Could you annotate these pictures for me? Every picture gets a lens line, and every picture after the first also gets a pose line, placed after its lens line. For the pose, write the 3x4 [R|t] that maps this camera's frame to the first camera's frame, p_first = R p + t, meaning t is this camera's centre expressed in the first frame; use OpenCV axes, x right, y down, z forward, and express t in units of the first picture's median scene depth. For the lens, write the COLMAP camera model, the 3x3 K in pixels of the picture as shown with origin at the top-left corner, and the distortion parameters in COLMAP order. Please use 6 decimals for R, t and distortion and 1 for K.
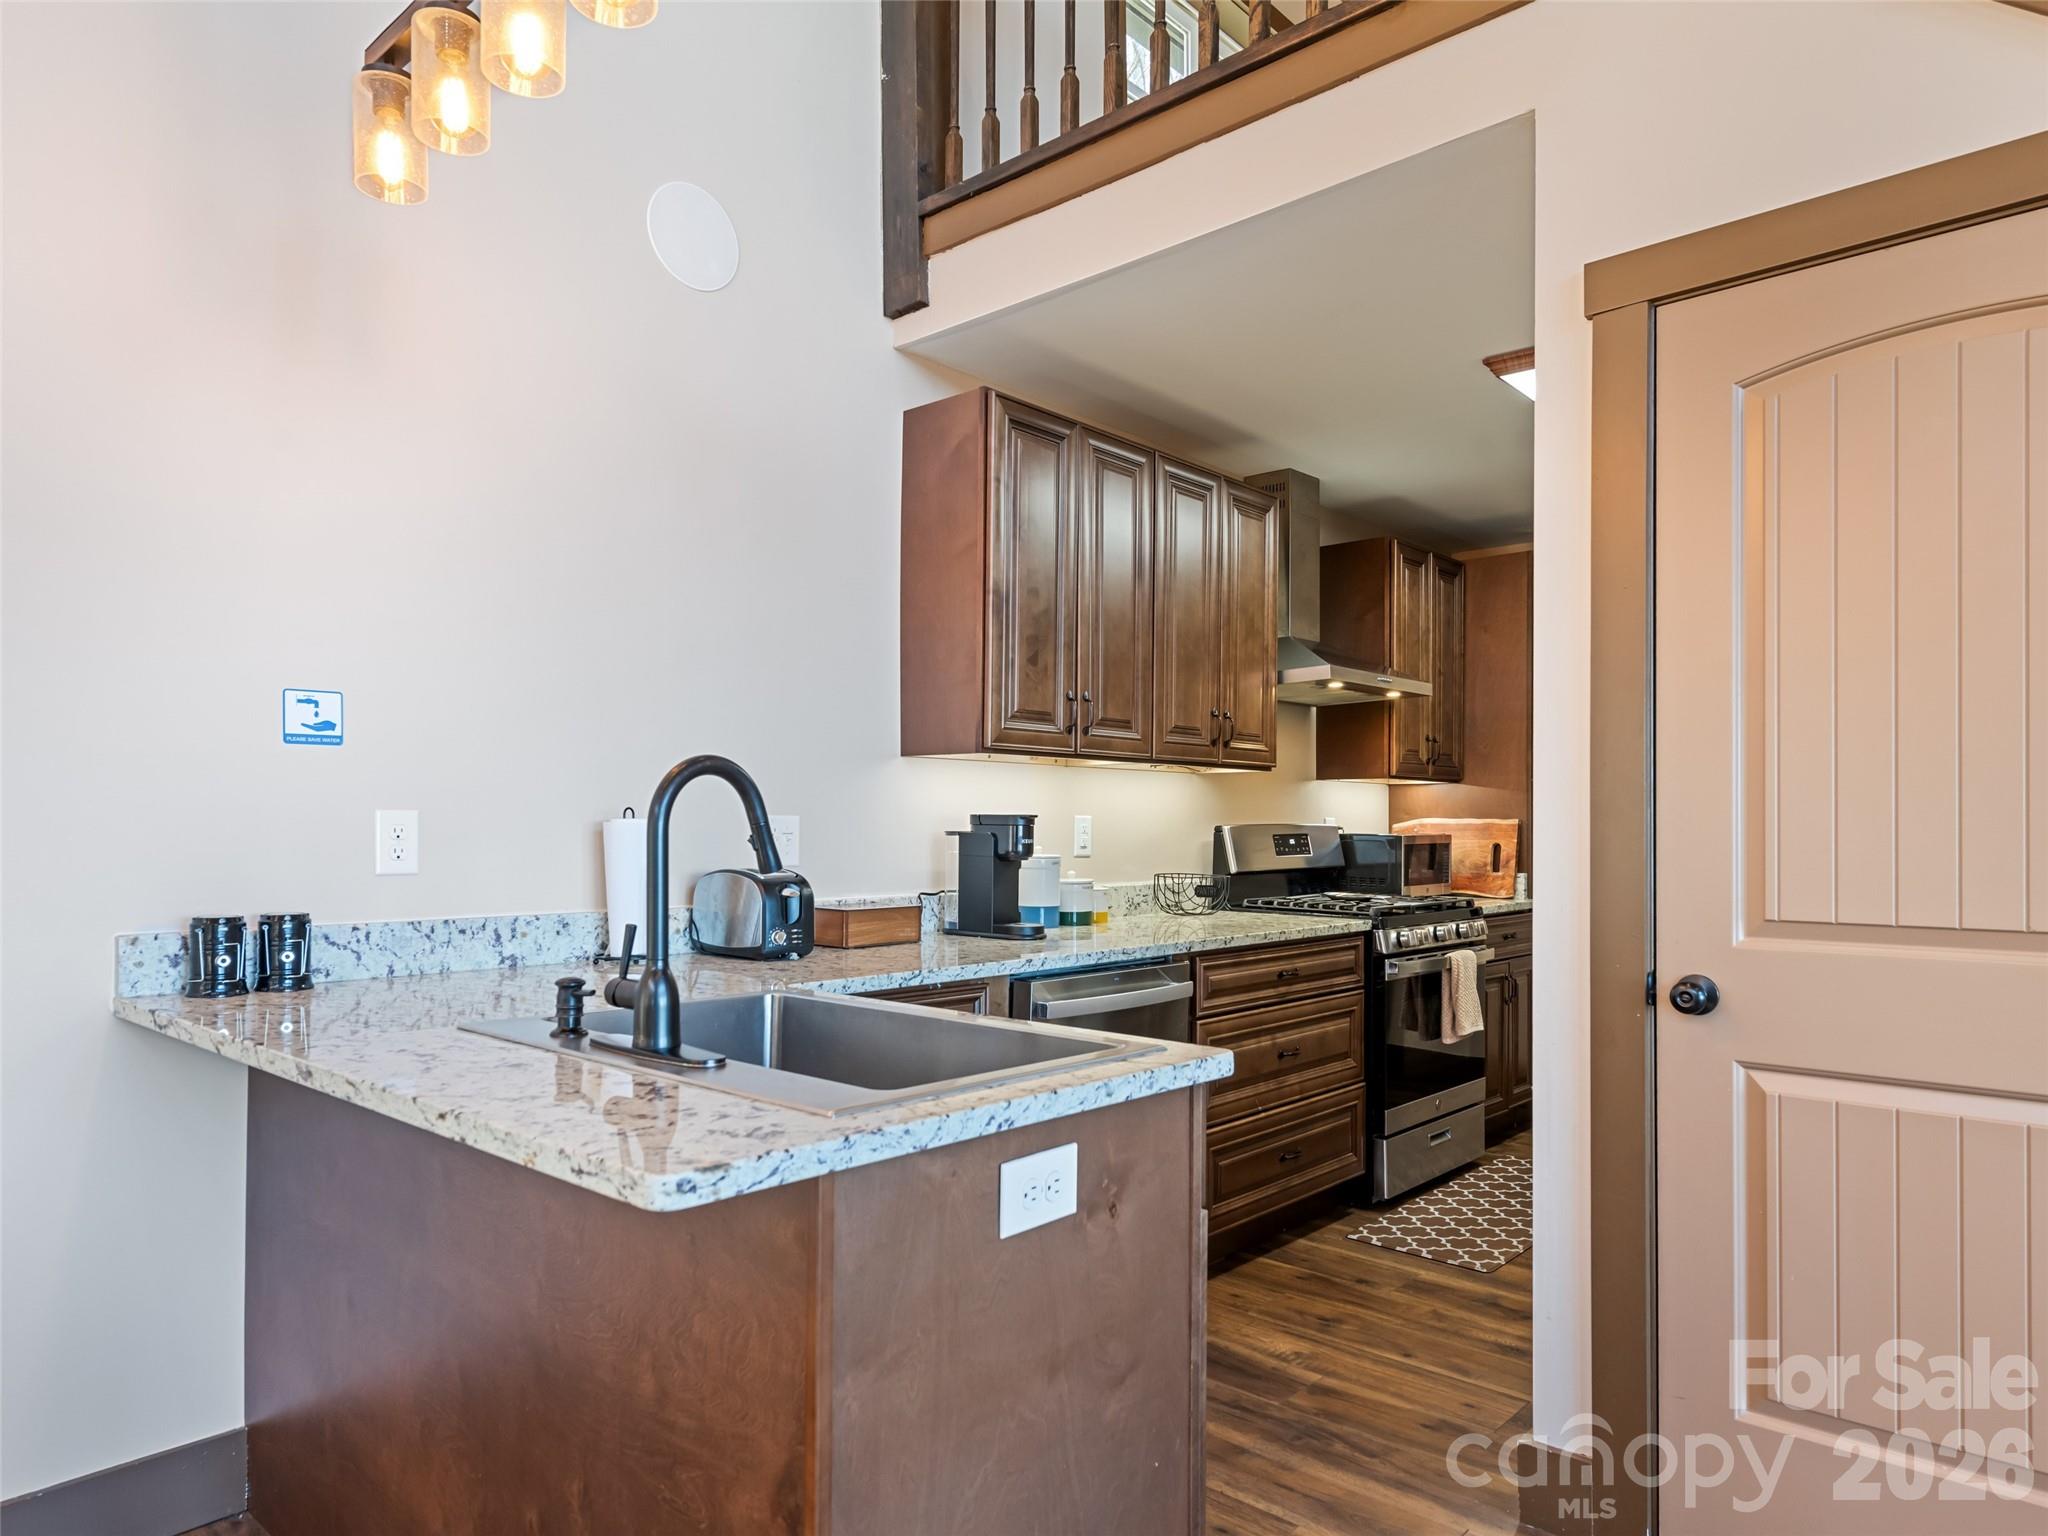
lens RADIAL K [[1300.3, 0, 1025.2], [0, 1300.3, 828.1], [0, 0, 1]] dist [0.002414, 0.000191]
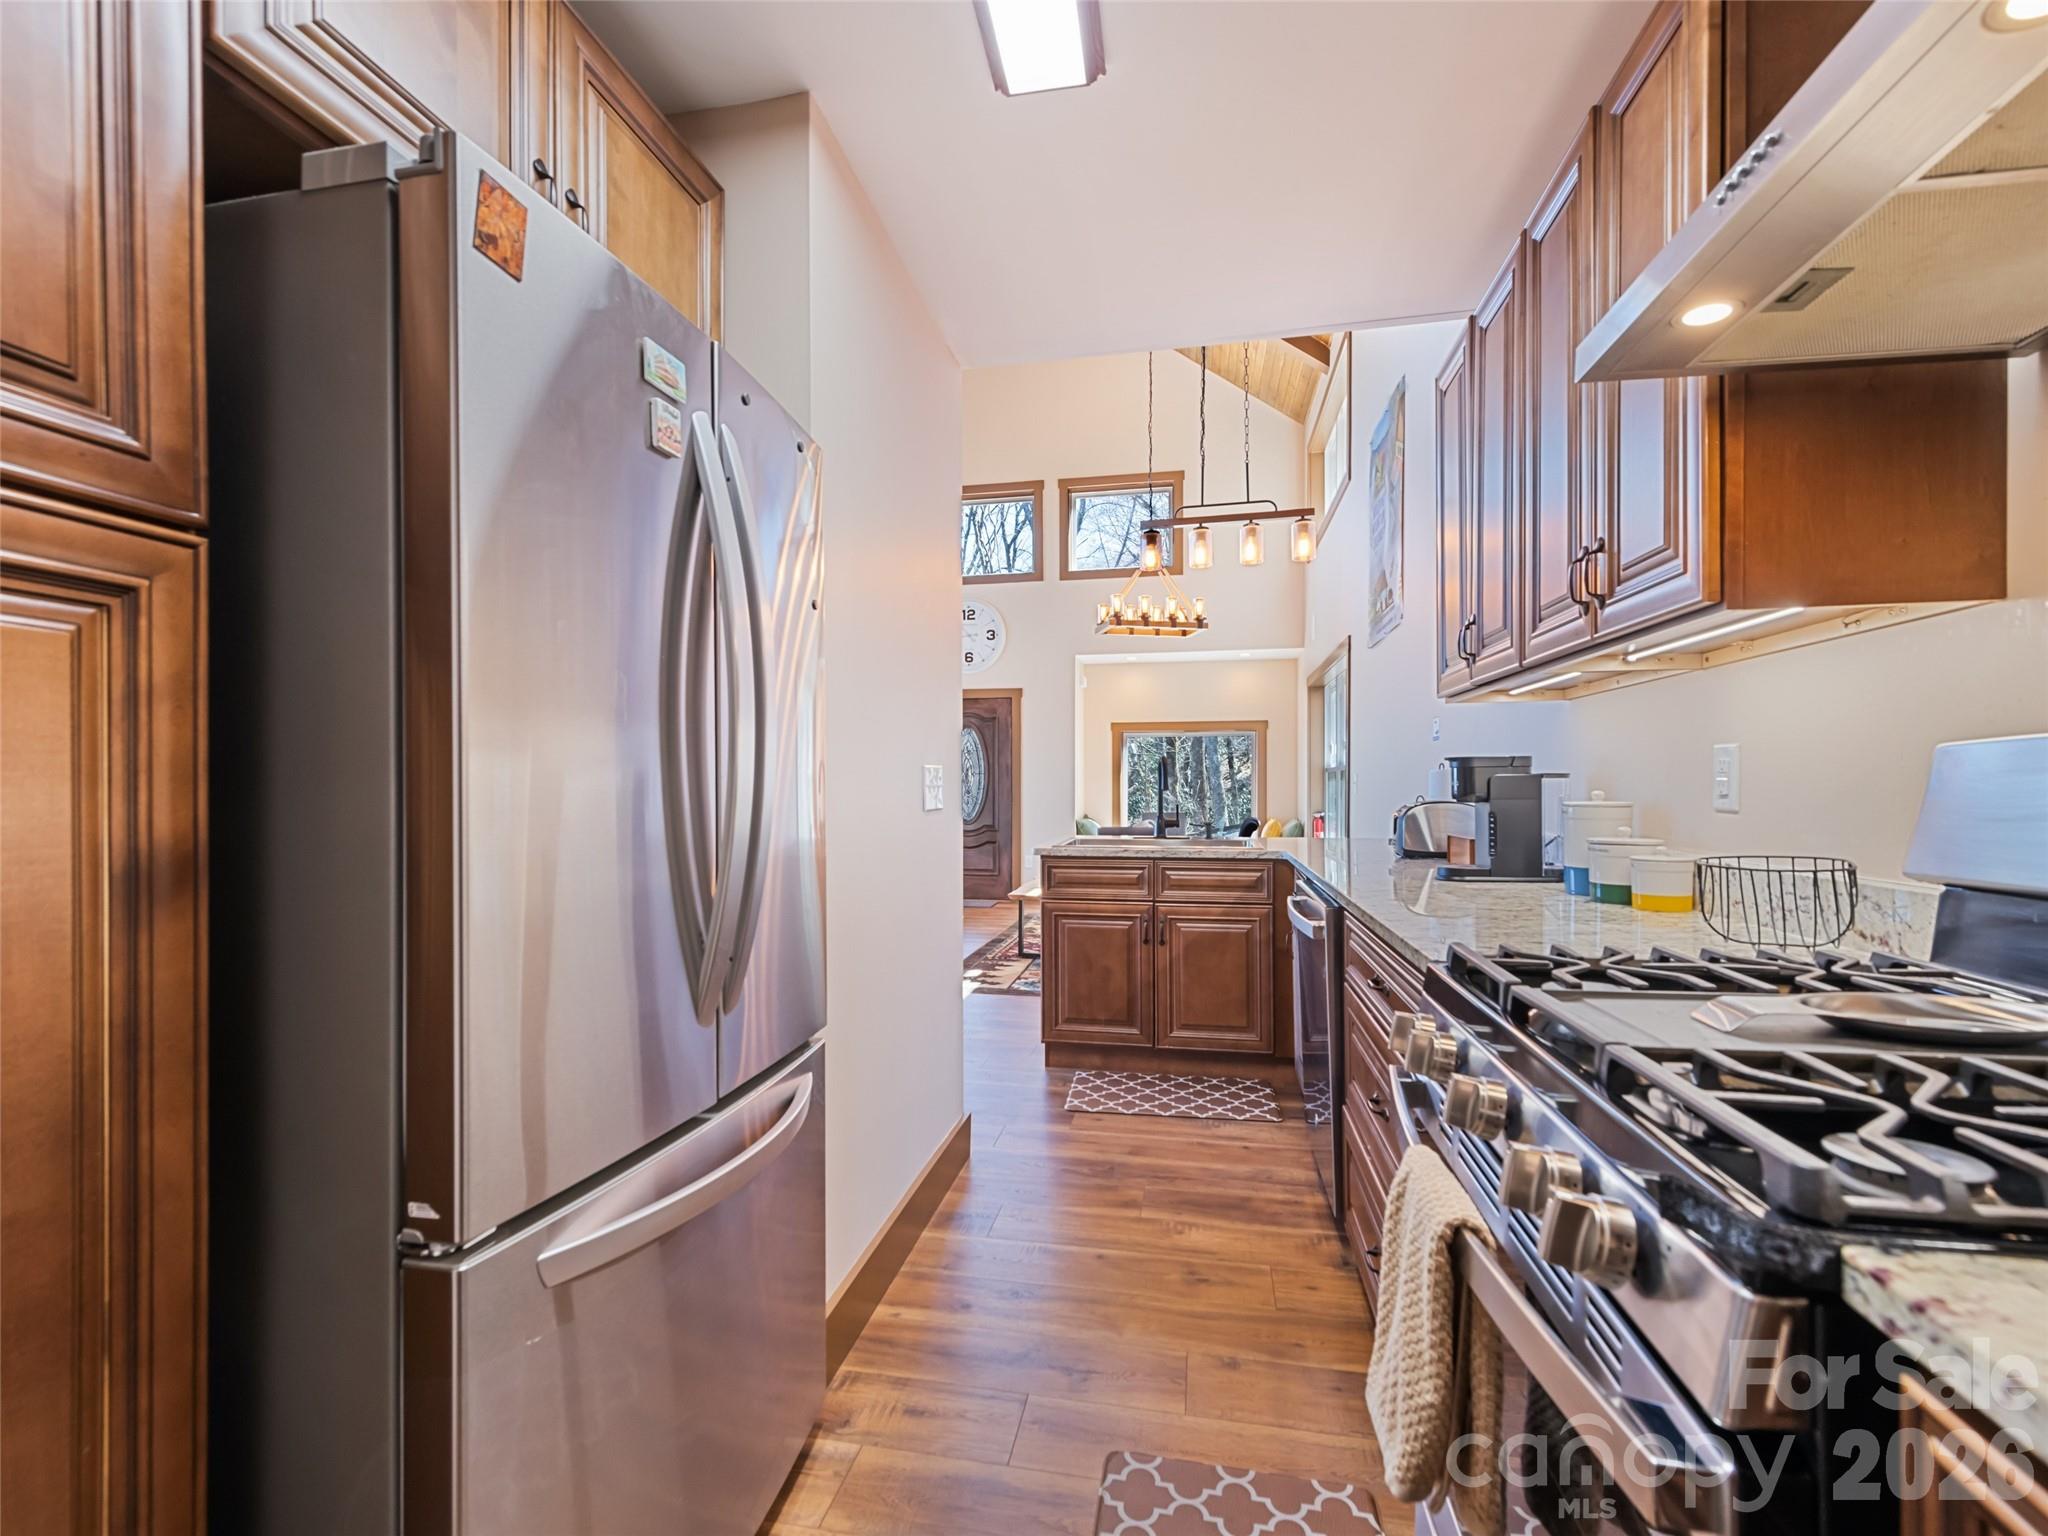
lens RADIAL K [[911.0, 0, 1025.5], [0, 911.0, 792.7], [0, 0, 1]] dist [-0.000128, 0.000012]
pose [[-0.853136, 0.003816, -0.521674, 0.614526], [-0.000894, 0.999961, 0.008777, 0.010920], [0.521687, 0.007954, -0.853100, 1.336786]]
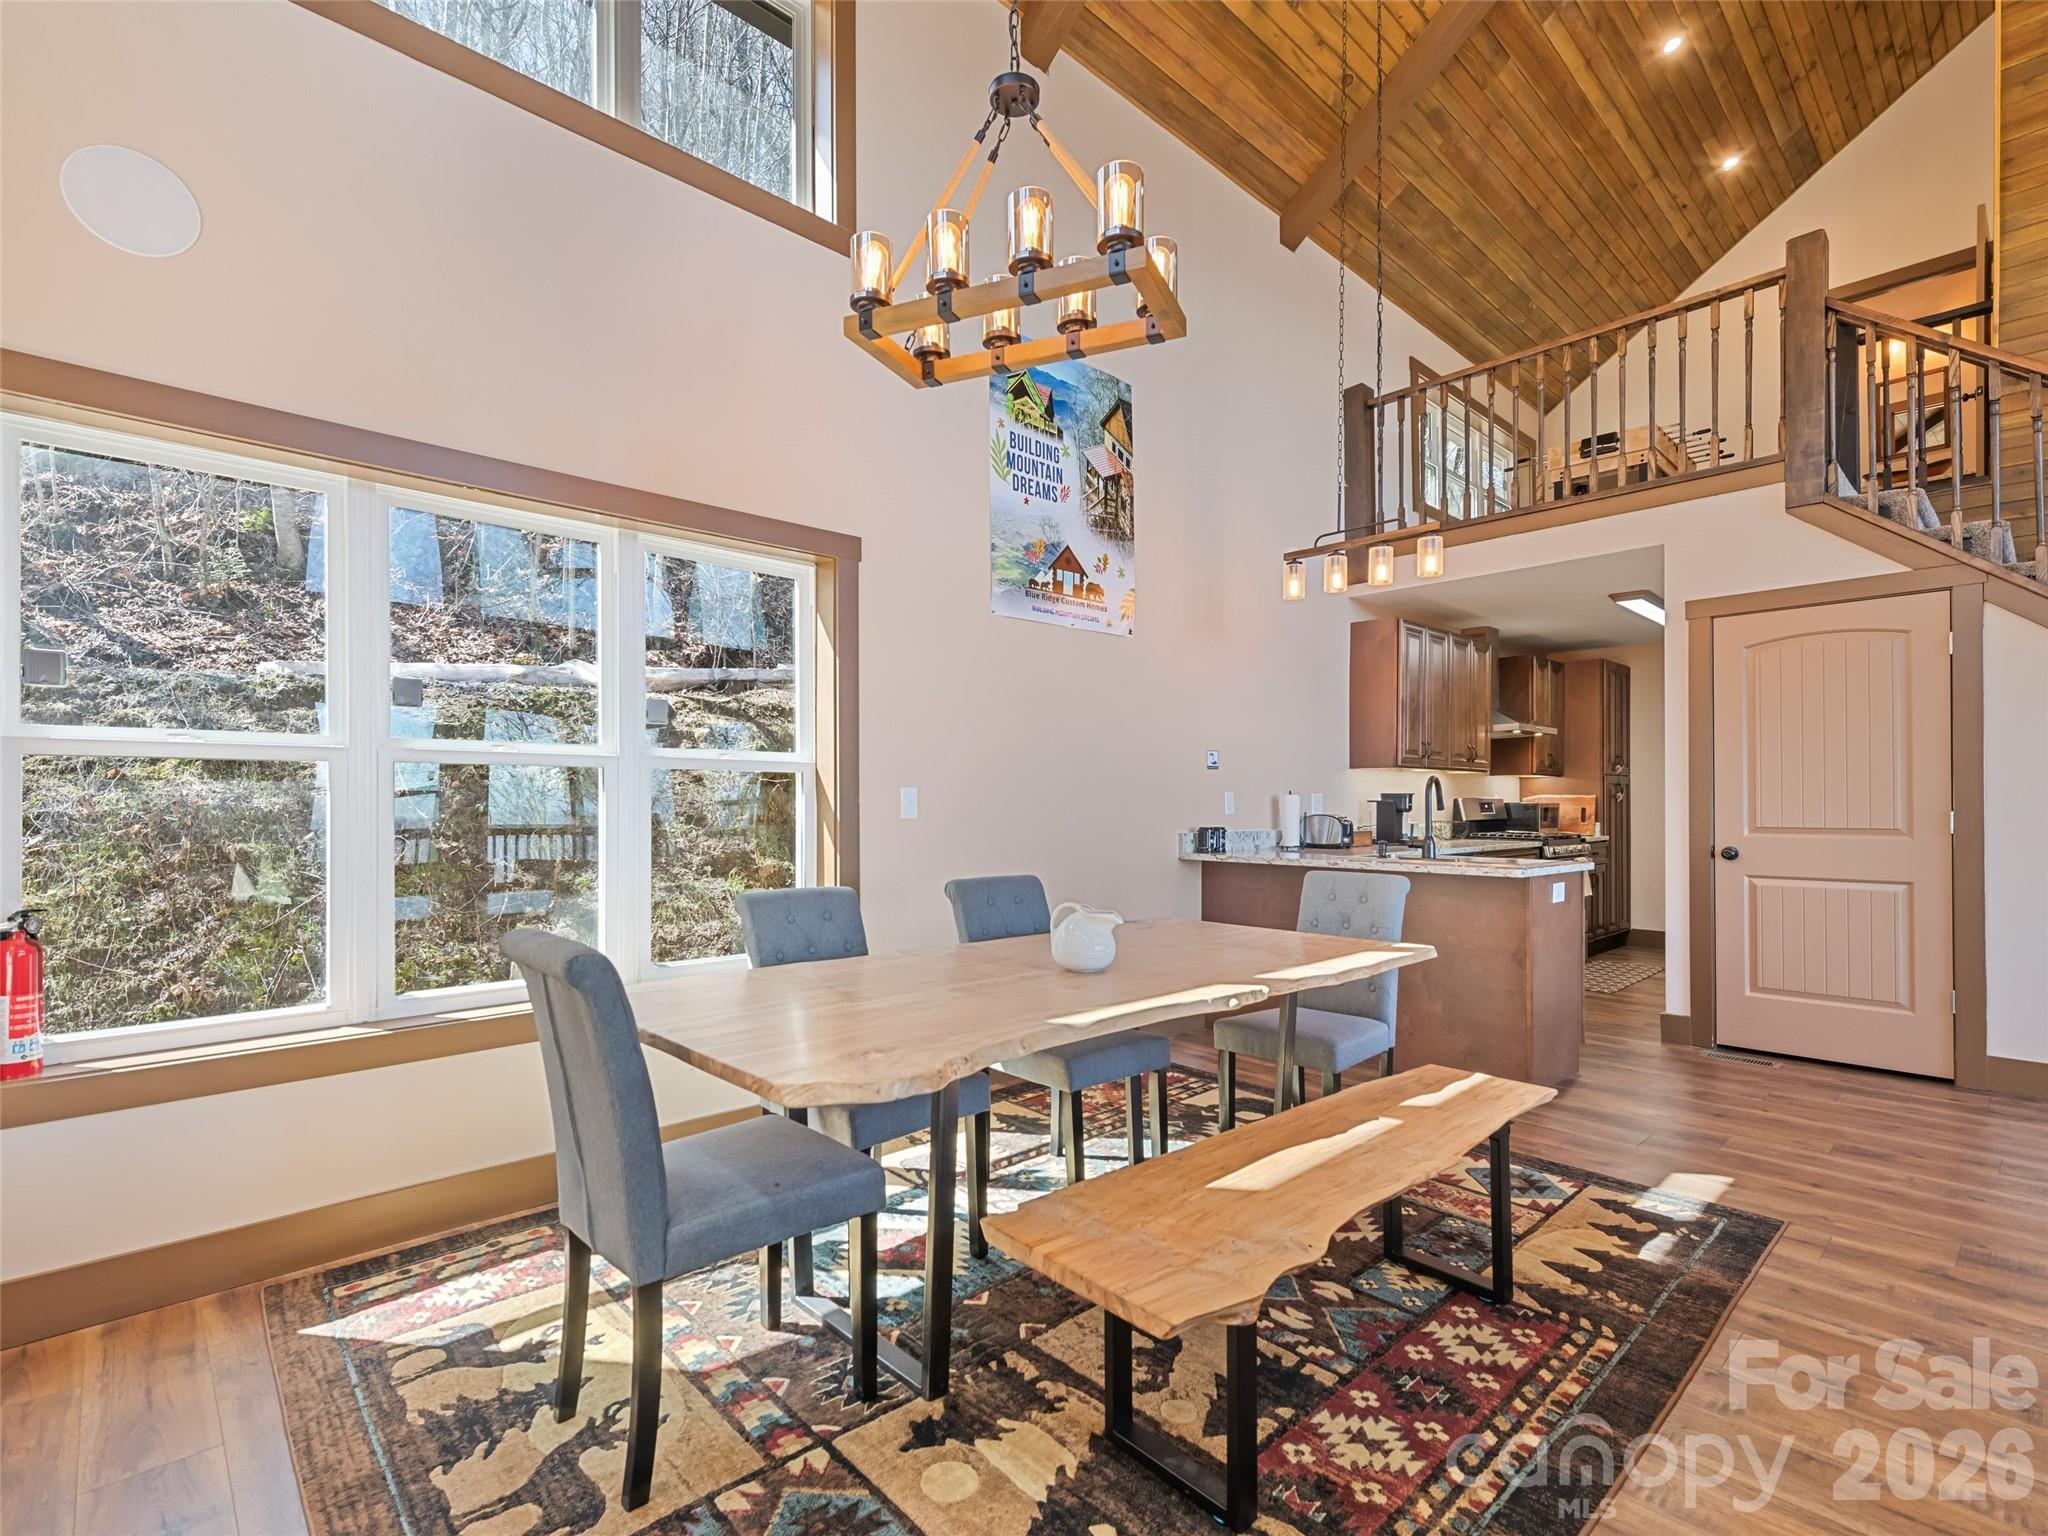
lens RADIAL K [[965.9, 0, 1028.8], [0, 965.9, 796.8], [0, 0, 1]] dist [0.000755, -0.000187]
pose [[0.996783, -0.002206, -0.080114, -0.533061], [0.001563, 0.999966, -0.008098, 0.009262], [0.080129, 0.007947, 0.996753, -0.781985]]
